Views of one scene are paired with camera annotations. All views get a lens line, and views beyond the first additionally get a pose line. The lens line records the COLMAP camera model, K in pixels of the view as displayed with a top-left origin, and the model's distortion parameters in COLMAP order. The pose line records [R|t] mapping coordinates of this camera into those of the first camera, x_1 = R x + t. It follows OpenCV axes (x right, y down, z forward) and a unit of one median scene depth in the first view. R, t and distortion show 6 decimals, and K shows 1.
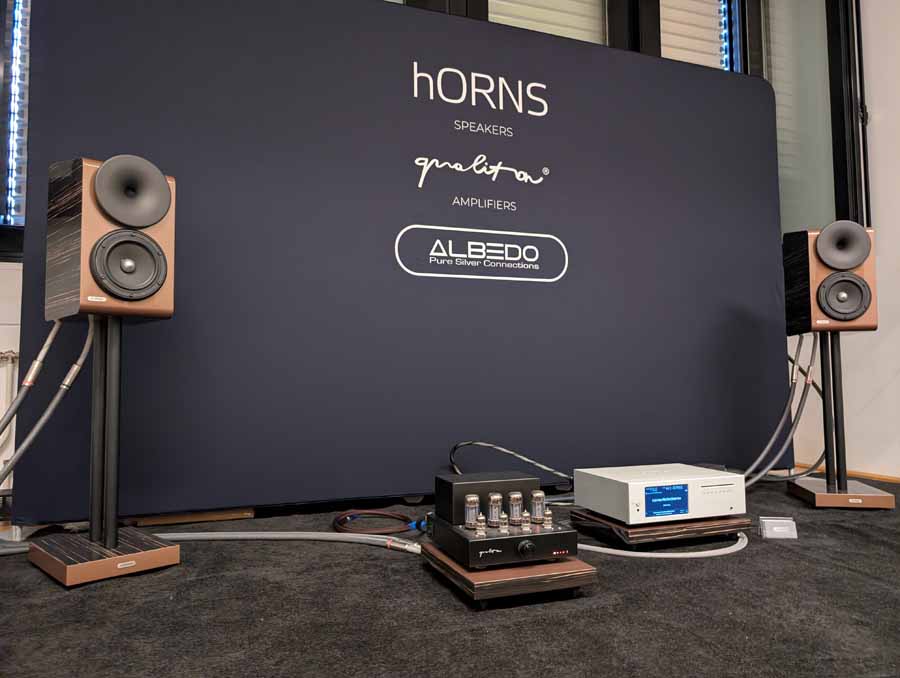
lens RADIAL K [[660.8, 0, 450.0], [0, 660.8, 339.0], [0, 0, 1]] dist [0.009504, 0.001853]
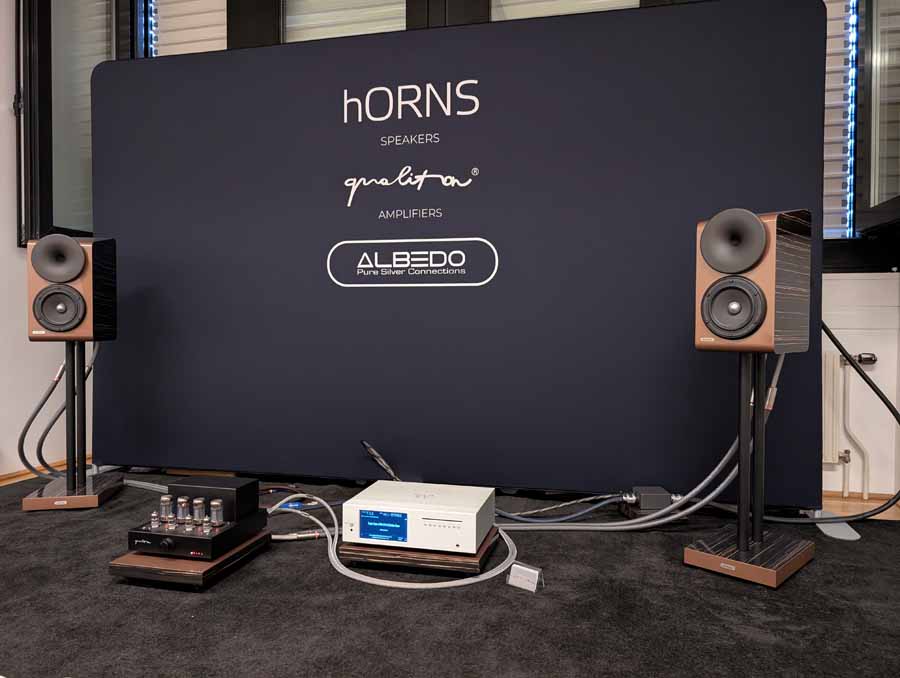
lens RADIAL K [[660.8, 0, 450.0], [0, 660.8, 339.0], [0, 0, 1]] dist [0.009504, 0.001853]
pose [[0.827437, 0.028516, -0.560835, 0.697955], [0.022820, 0.996177, 0.084319, -0.094485], [0.561095, -0.082567, 0.823623, 0.159761]]
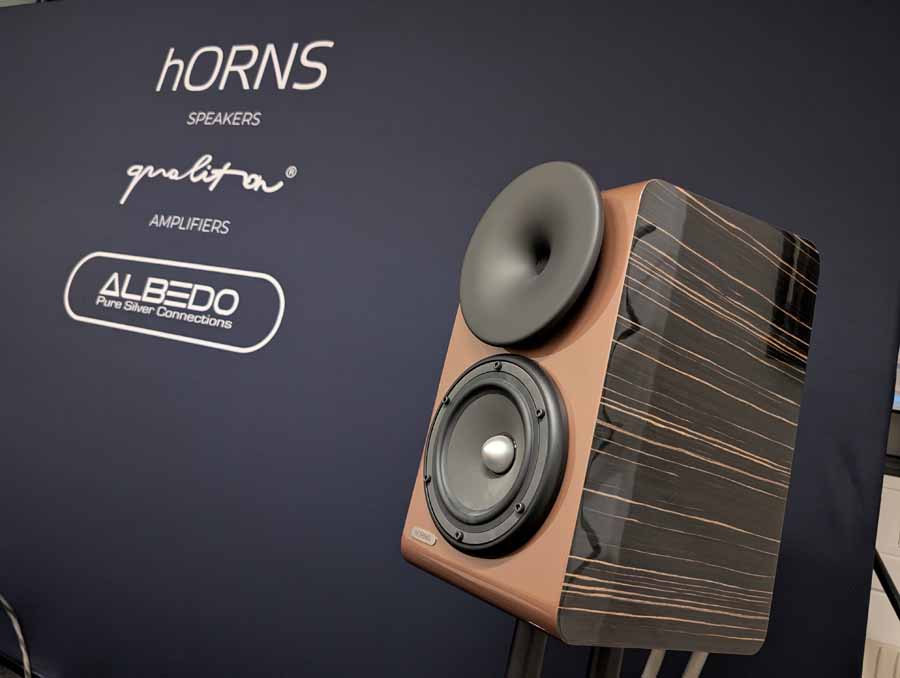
lens RADIAL K [[639.6, 0, 430.7], [0, 639.6, 340.9], [0, 0, 1]] dist [0.024291, 0.001454]
pose [[0.701290, 0.055272, -0.710730, 0.677962], [-0.207676, 0.969586, -0.129515, -0.060564], [0.681955, 0.238429, 0.691440, 0.754159]]
